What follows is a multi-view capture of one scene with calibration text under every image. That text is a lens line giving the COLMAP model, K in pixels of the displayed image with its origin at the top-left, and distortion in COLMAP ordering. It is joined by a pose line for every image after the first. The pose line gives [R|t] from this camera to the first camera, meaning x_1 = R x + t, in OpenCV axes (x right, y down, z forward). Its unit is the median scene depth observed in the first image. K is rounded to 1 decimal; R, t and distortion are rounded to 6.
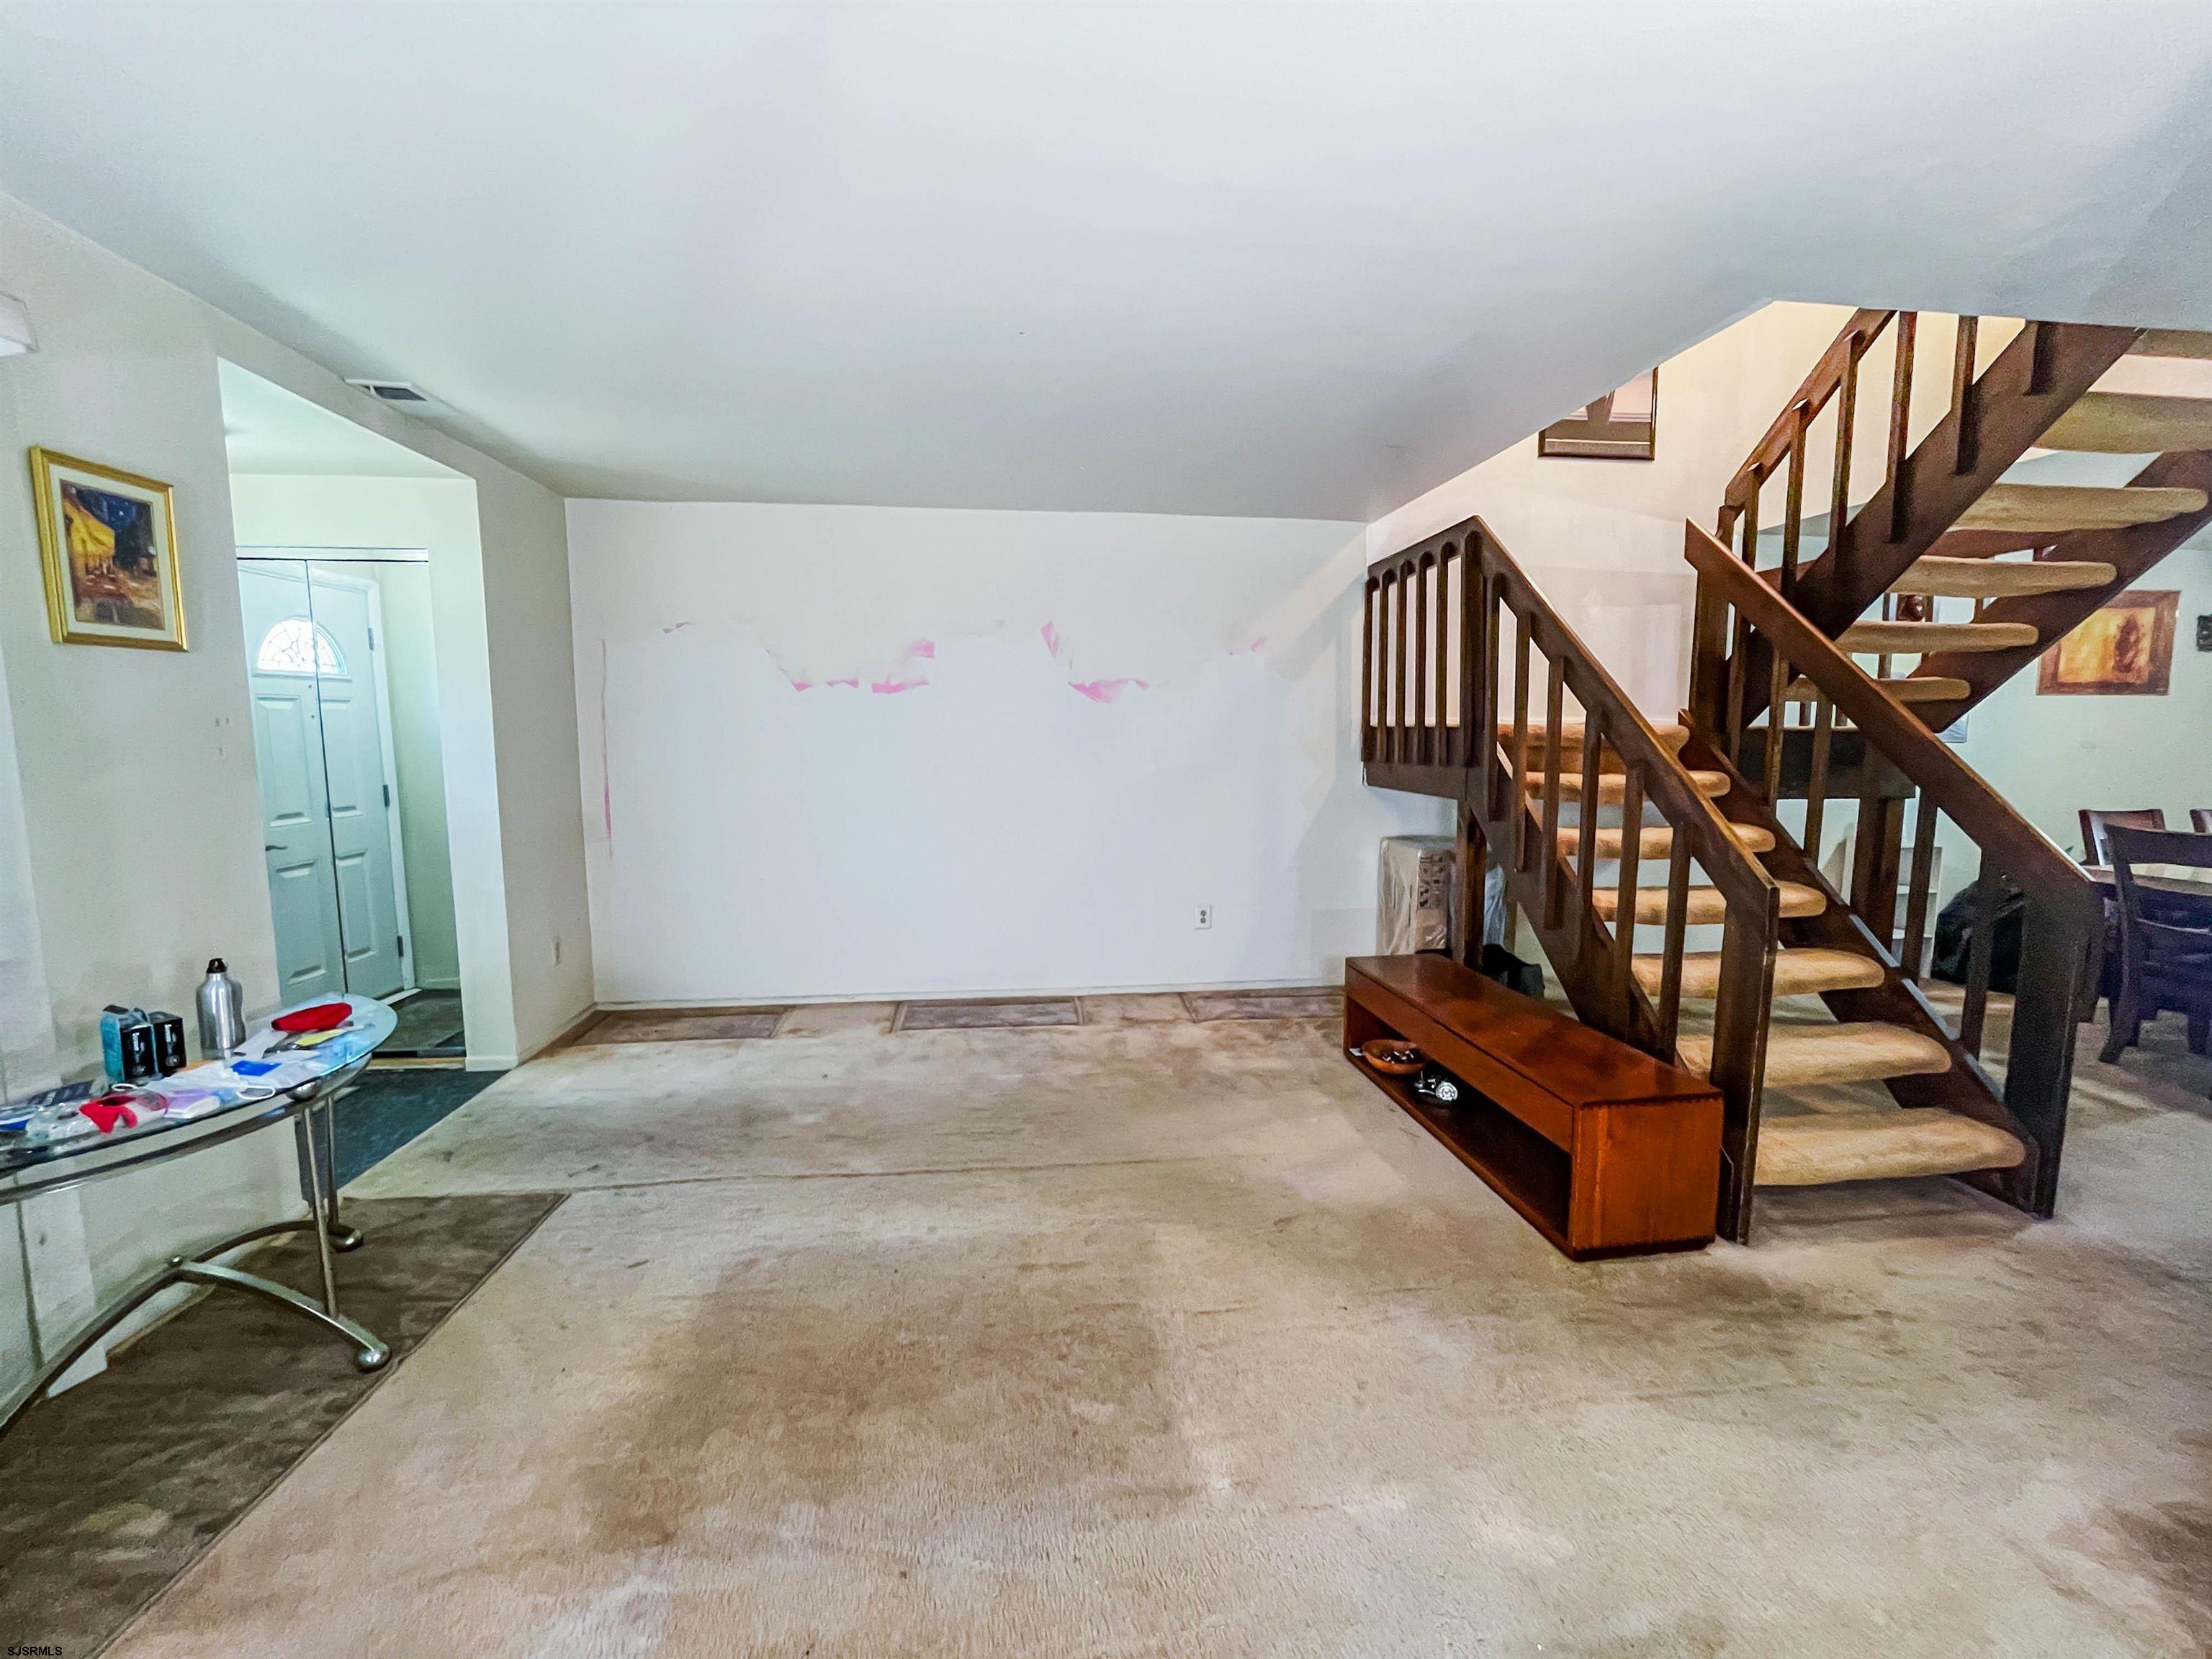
lens RADIAL K [[913.6, 0, 1086.7], [0, 913.6, 837.1], [0, 0, 1]] dist [-0.007112, -0.000077]
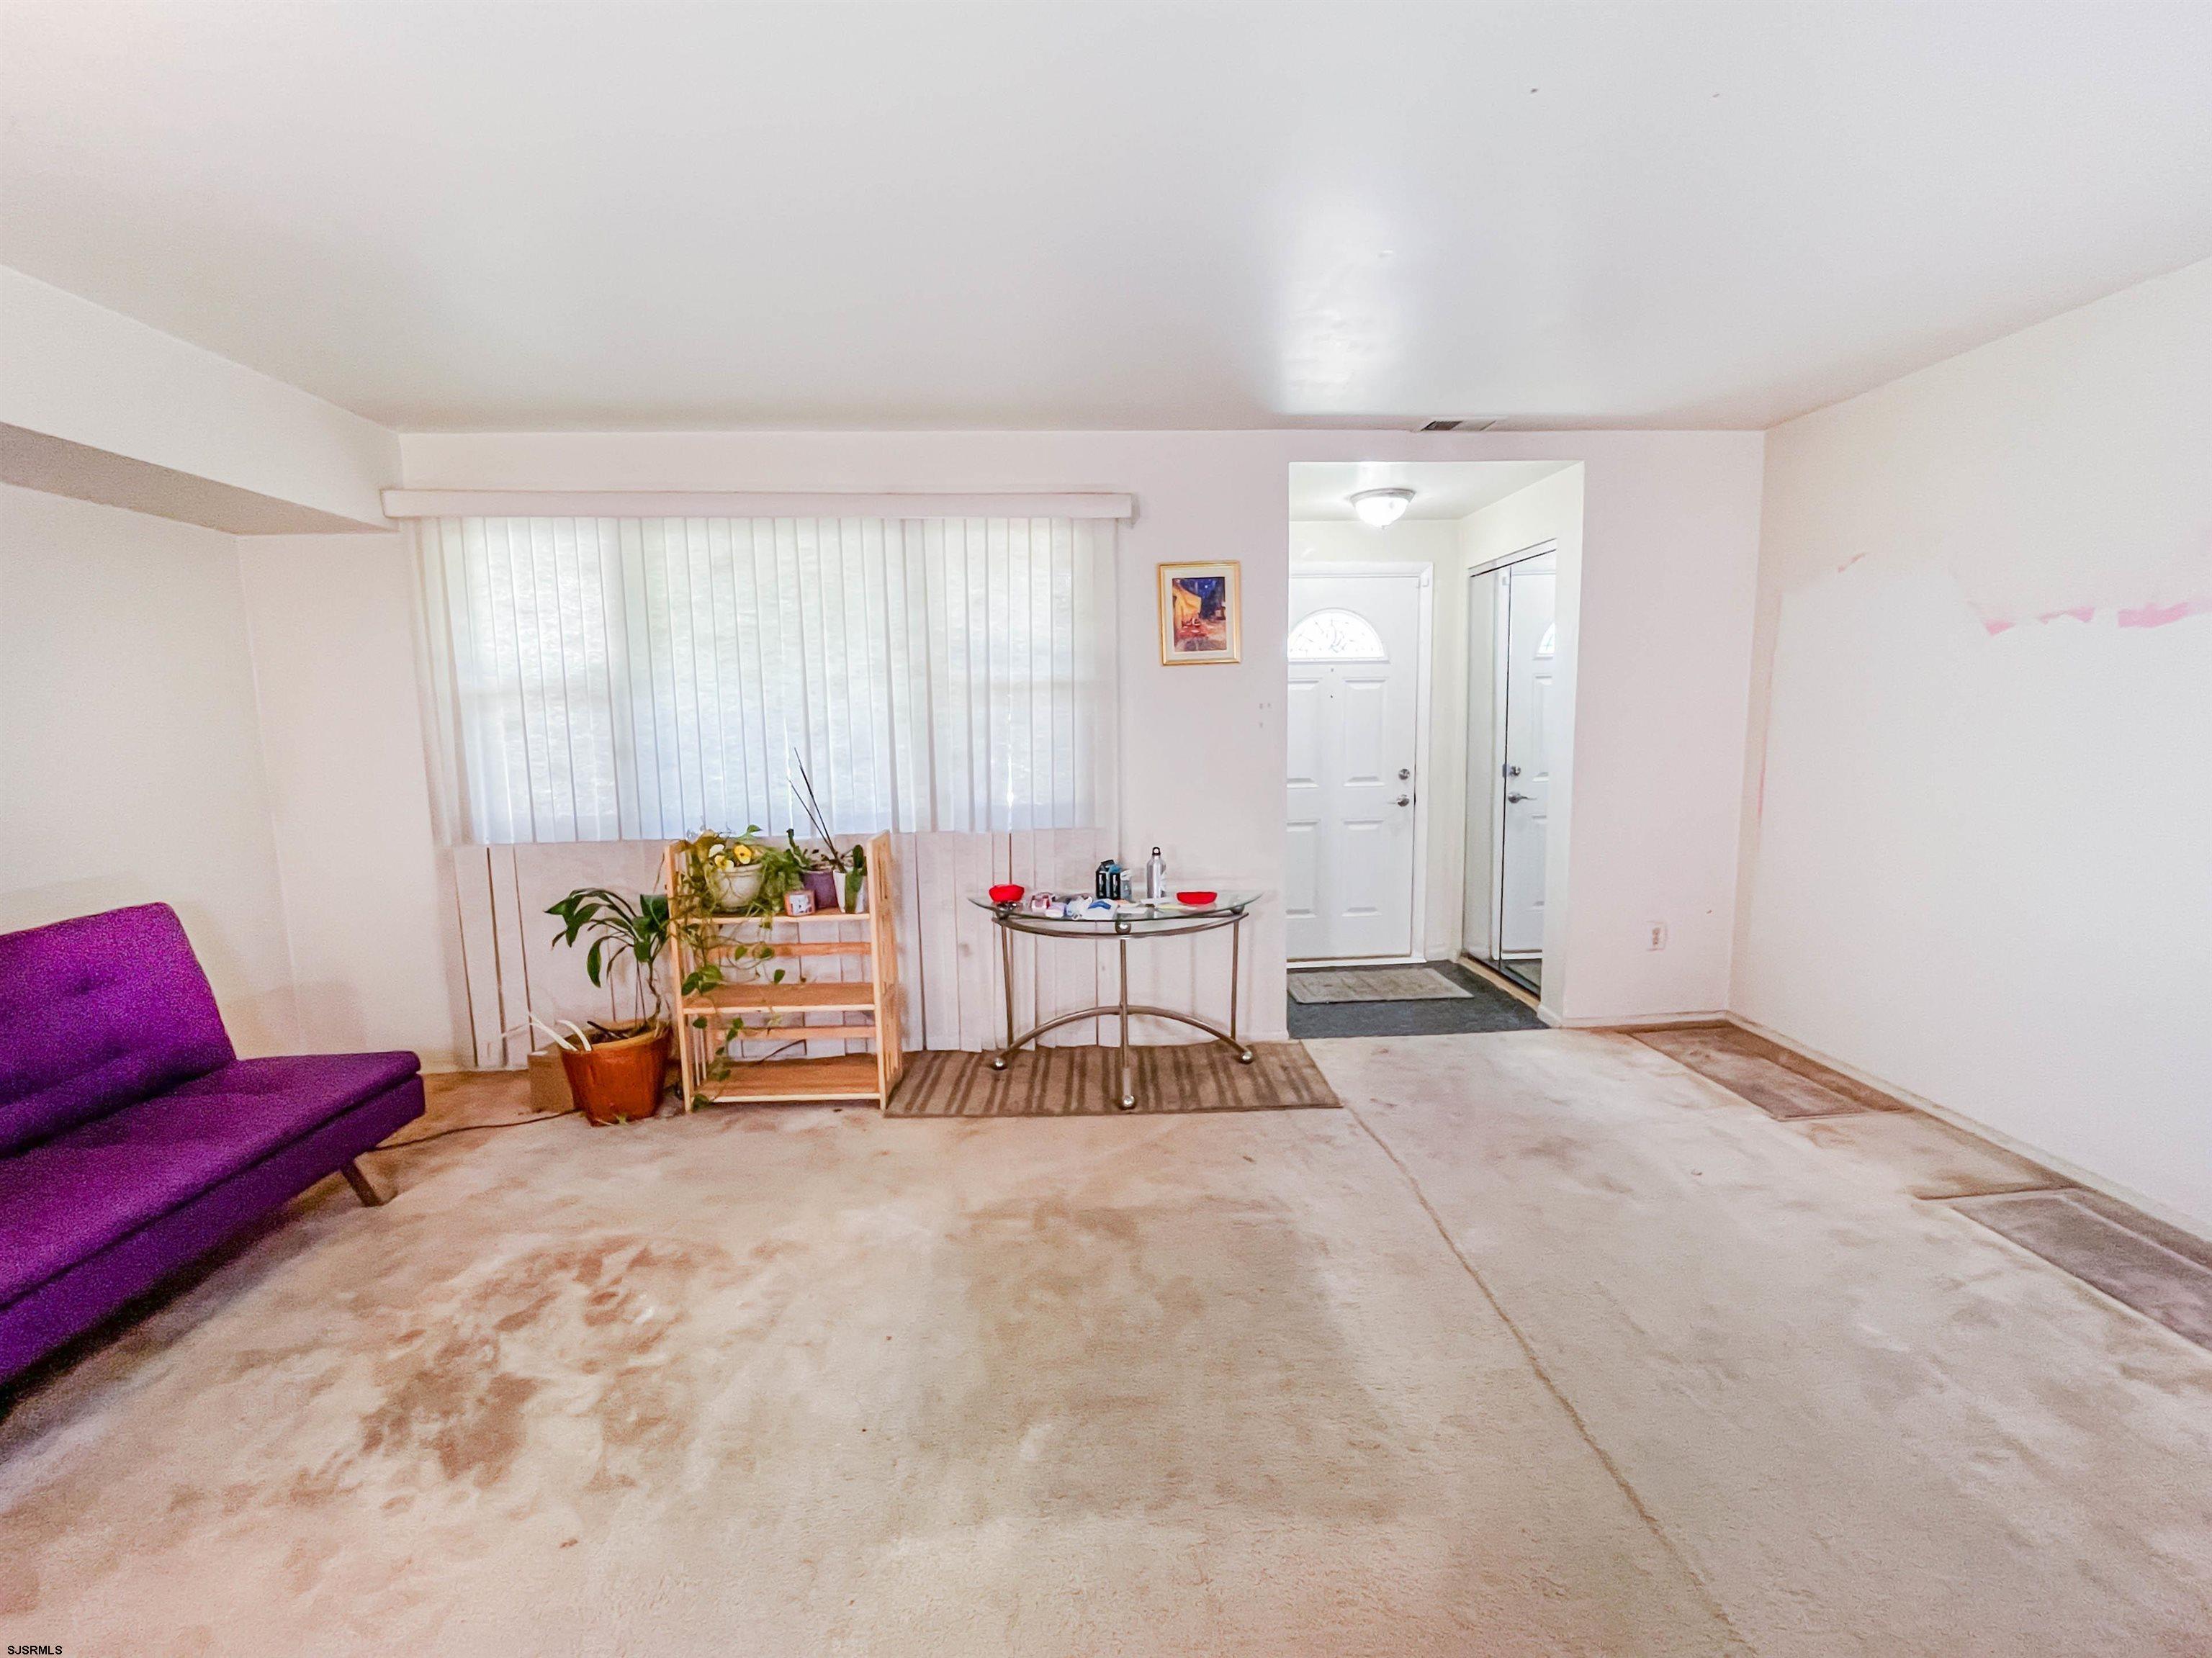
lens RADIAL K [[922.1, 0, 1112.0], [0, 922.1, 825.6], [0, 0, 1]] dist [-0.002737, 0.000124]
pose [[-0.022639, 0.126037, -0.991767, 0.429320], [-0.093770, 0.987381, 0.127620, -0.066525], [0.995336, 0.095887, -0.010535, 0.512169]]
